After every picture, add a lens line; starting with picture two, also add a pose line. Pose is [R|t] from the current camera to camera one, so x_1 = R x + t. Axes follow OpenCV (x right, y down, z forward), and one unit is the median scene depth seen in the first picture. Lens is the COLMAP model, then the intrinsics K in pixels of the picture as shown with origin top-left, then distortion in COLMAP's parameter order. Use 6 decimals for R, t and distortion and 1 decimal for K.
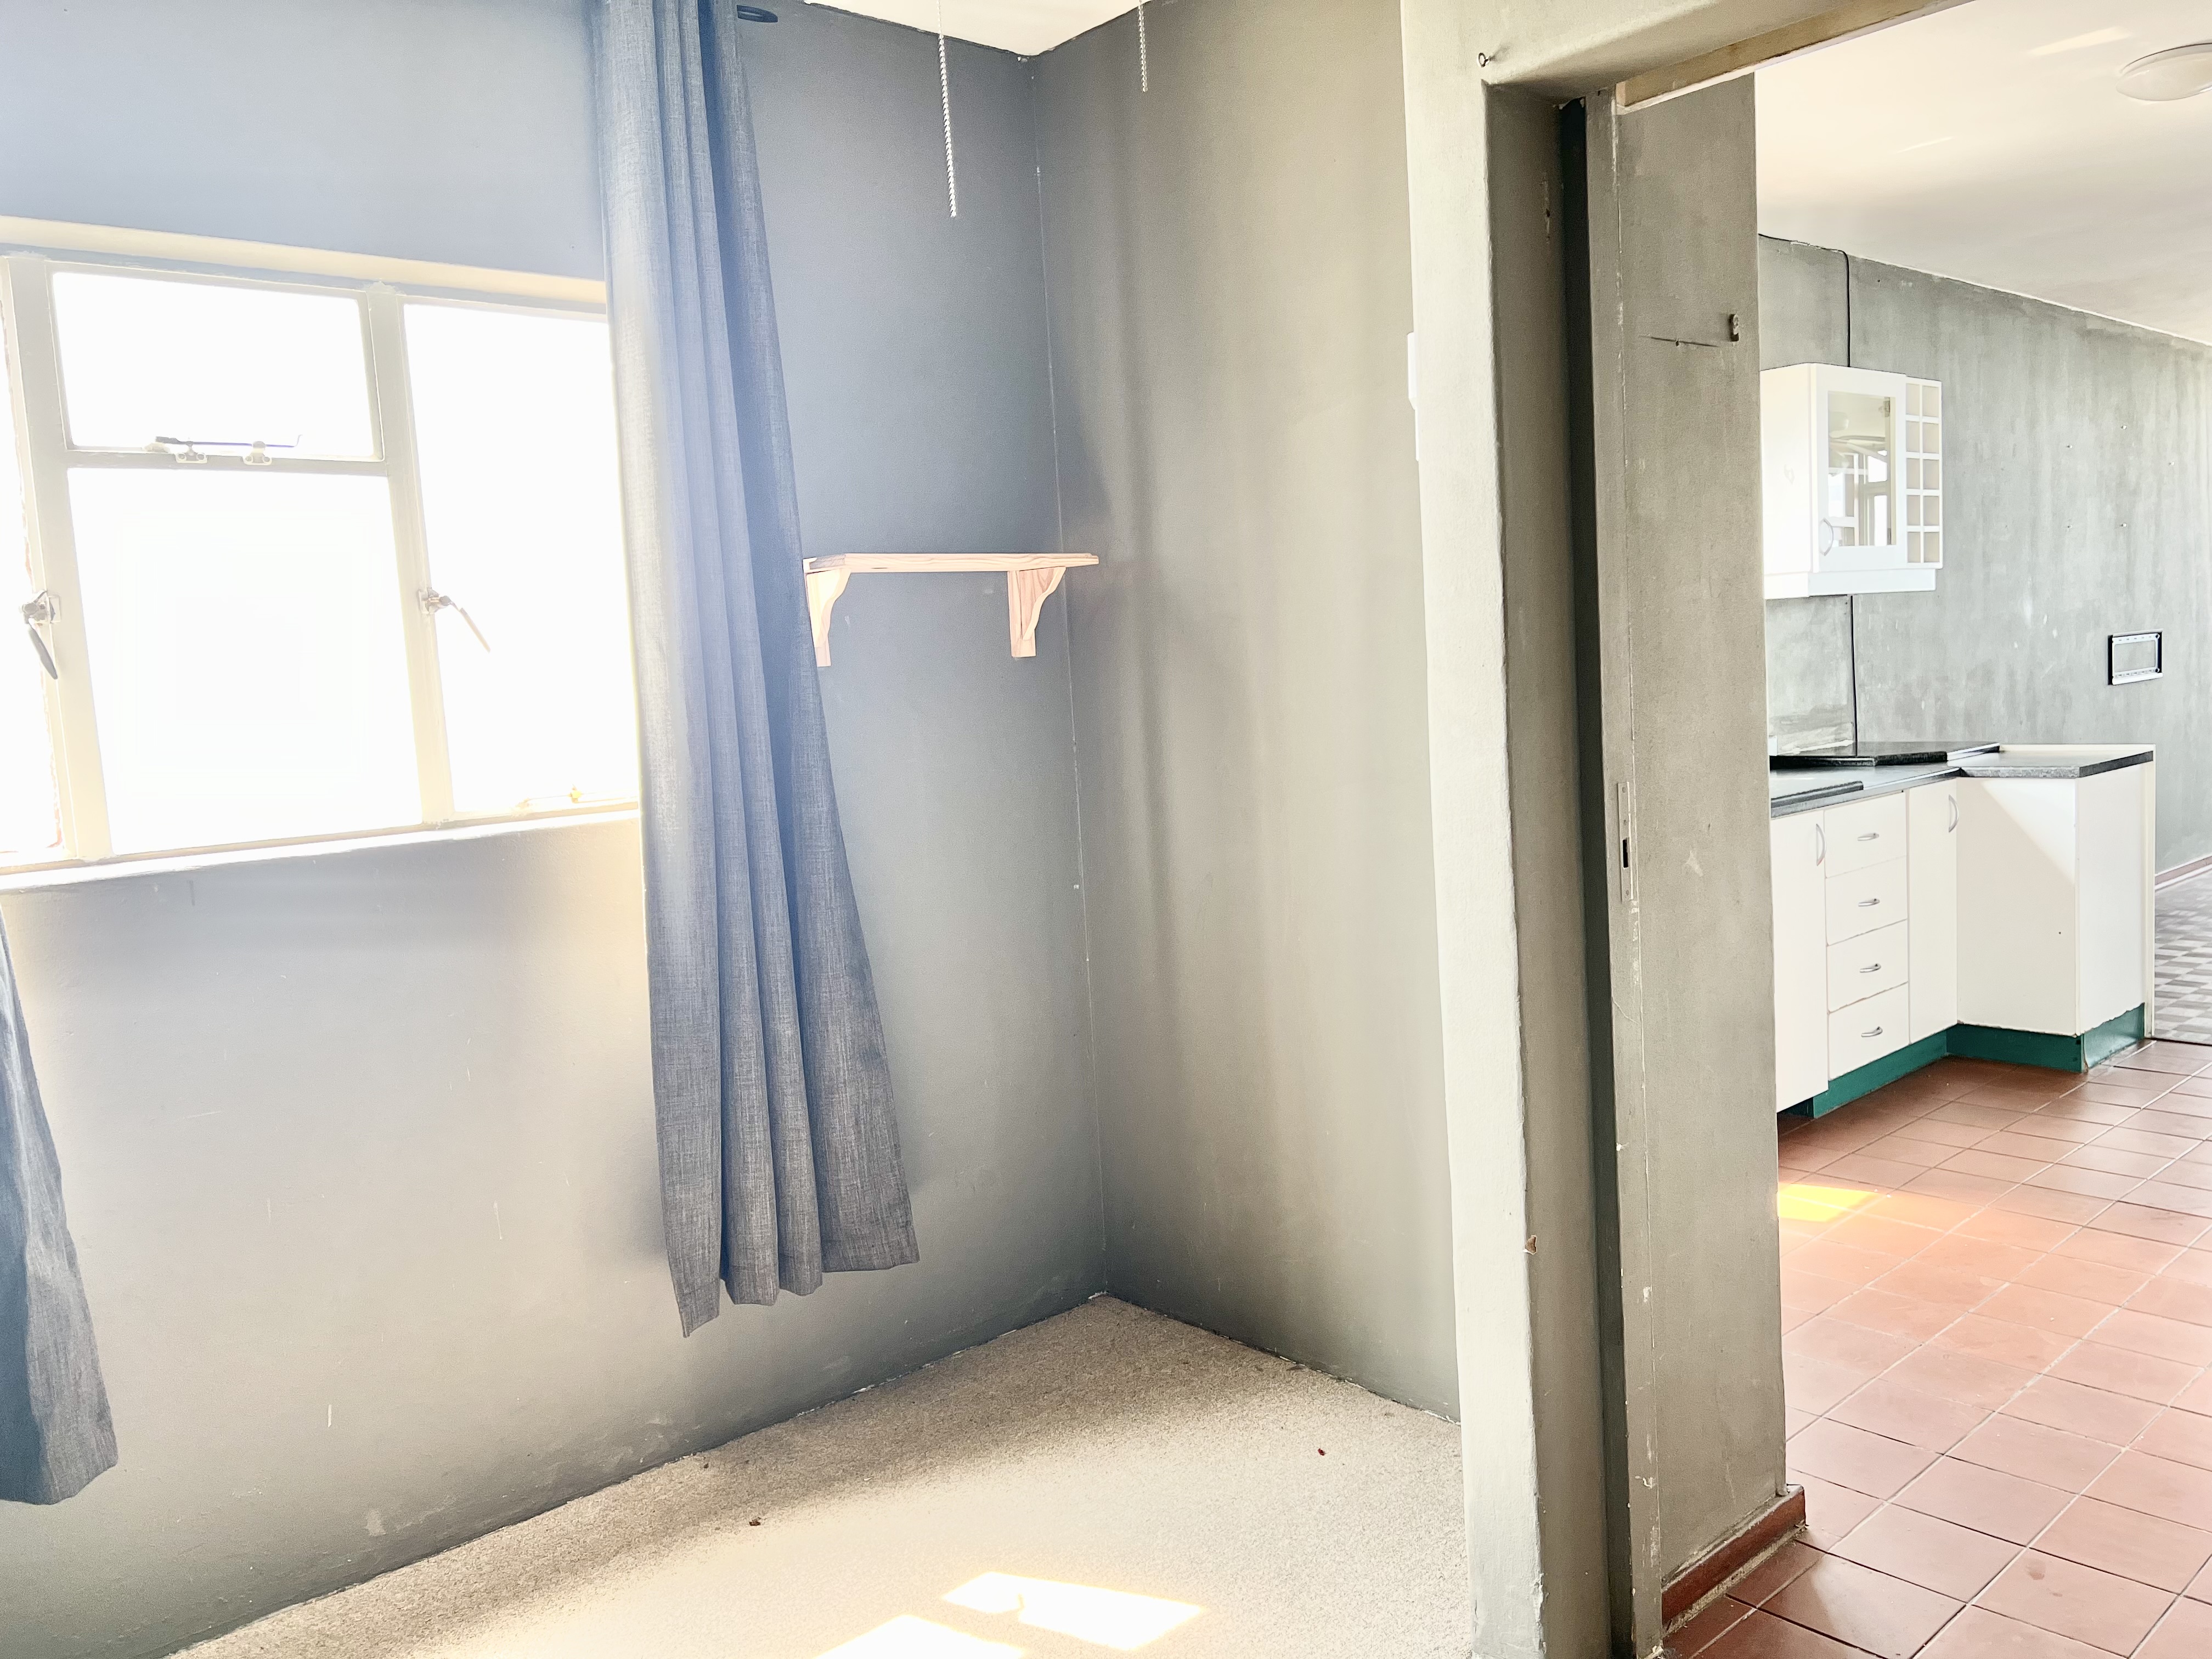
lens RADIAL K [[1659.3, 0, 1111.1], [0, 1659.3, 827.4], [0, 0, 1]] dist [0.057320, -0.073507]
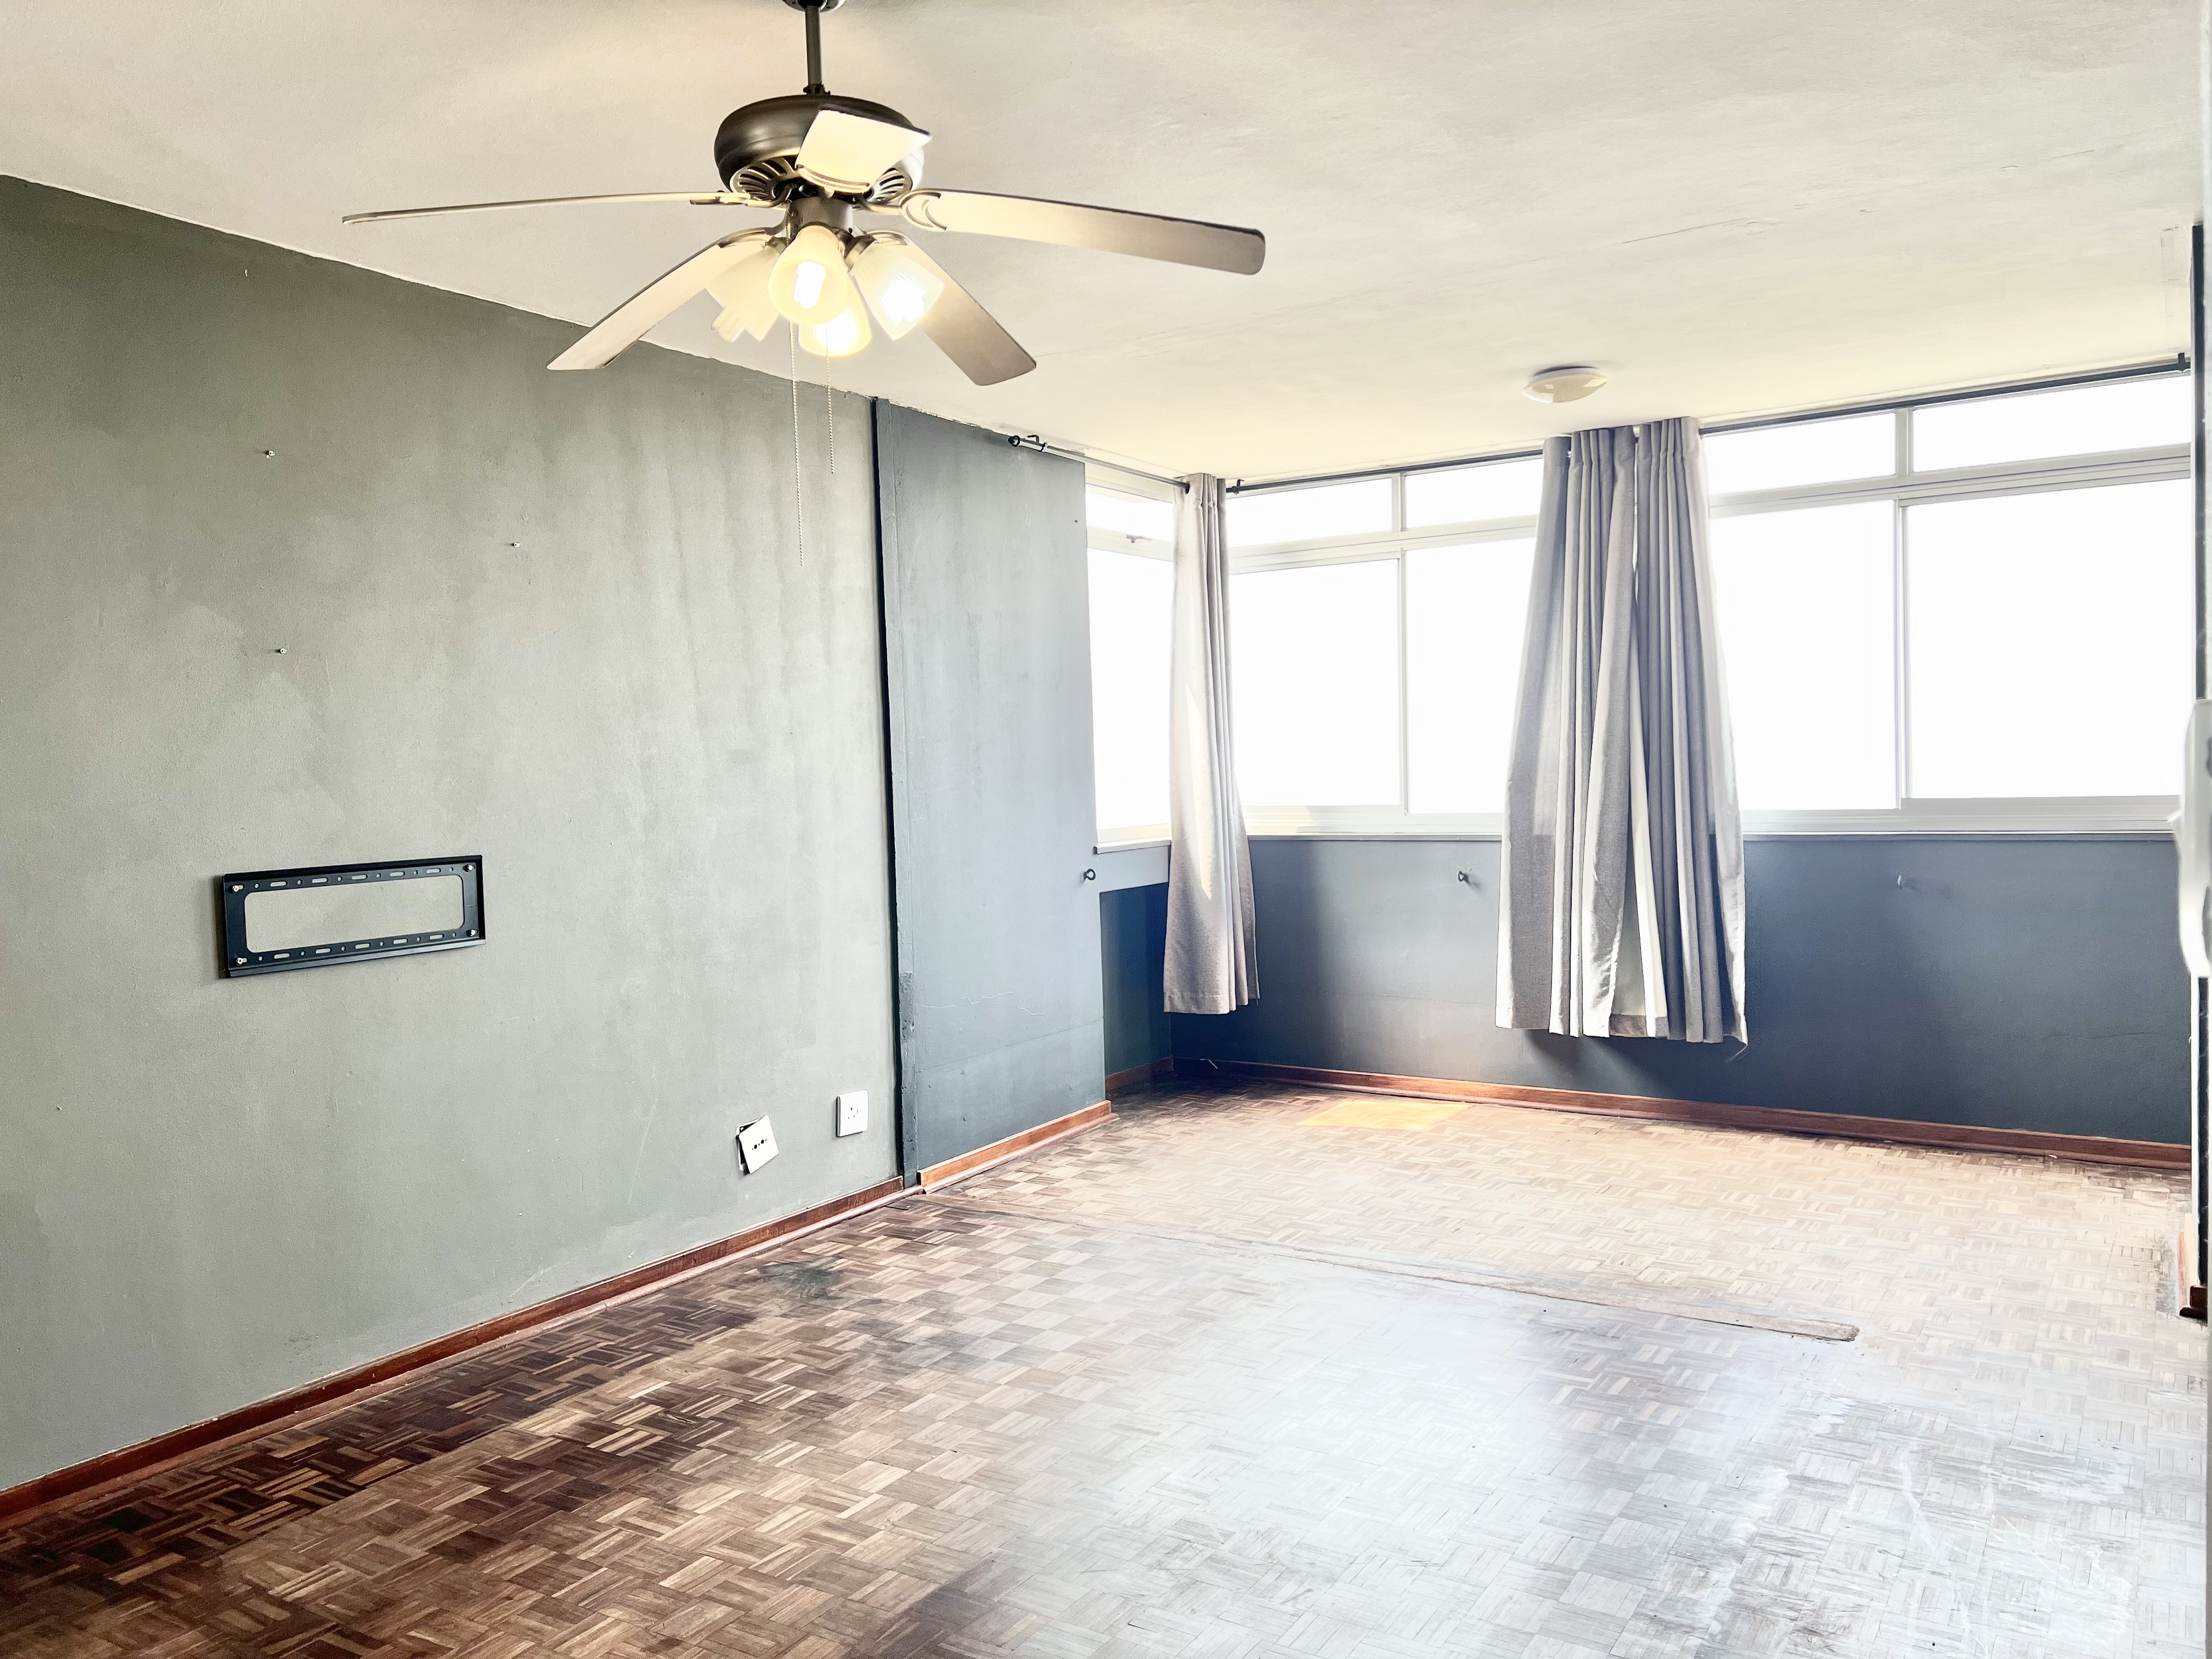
lens RADIAL K [[1659.3, 0, 1096.7], [0, 1659.3, 820.3], [0, 0, 1]] dist [0.057320, -0.073507]
pose [[0.960492, 0.021299, 0.277493, 0.797130], [-0.000371, 0.997164, -0.075254, -0.107389], [-0.278309, 0.072178, 0.957776, 0.532319]]
